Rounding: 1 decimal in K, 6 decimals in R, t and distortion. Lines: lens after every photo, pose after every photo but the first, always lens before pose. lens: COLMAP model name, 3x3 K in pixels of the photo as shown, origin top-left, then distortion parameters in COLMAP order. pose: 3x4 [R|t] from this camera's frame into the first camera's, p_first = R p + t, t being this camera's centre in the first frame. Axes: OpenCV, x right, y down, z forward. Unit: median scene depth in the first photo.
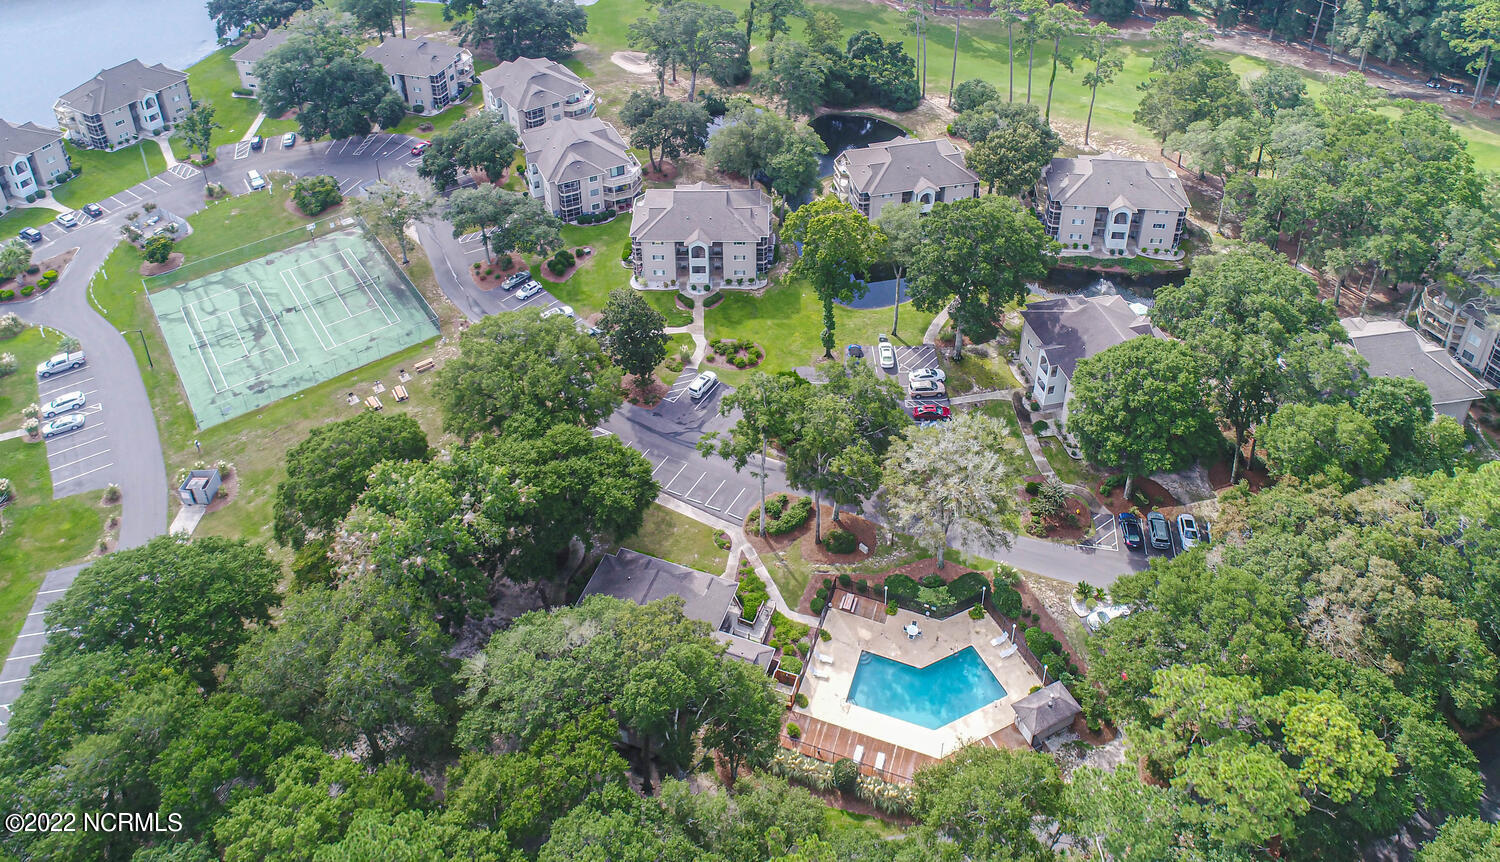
lens RADIAL K [[1093.5, 0, 701.9], [0, 1093.5, 111.1], [0, 0, 1]] dist [-0.007606, 0.002623]
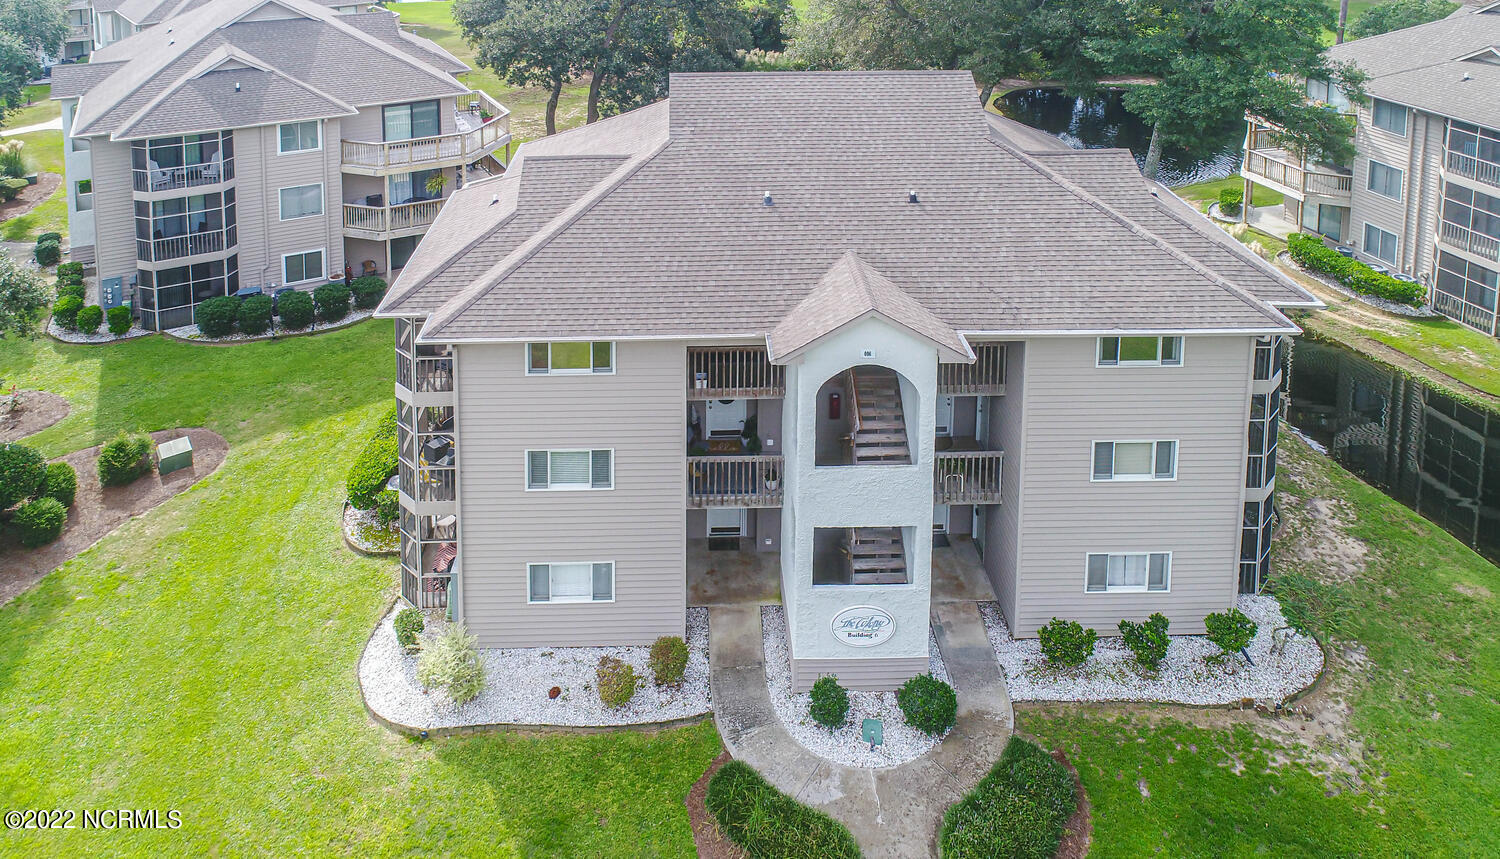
lens RADIAL K [[1039.5, 0, 682.3], [0, 1039.5, 47.8], [0, 0, 1]] dist [-0.006499, 0.002604]
pose [[0.998112, 0.009871, 0.060627, -0.033265], [0.008818, 0.953753, -0.300462, 0.121268], [-0.060789, 0.300430, 0.951865, 0.845380]]
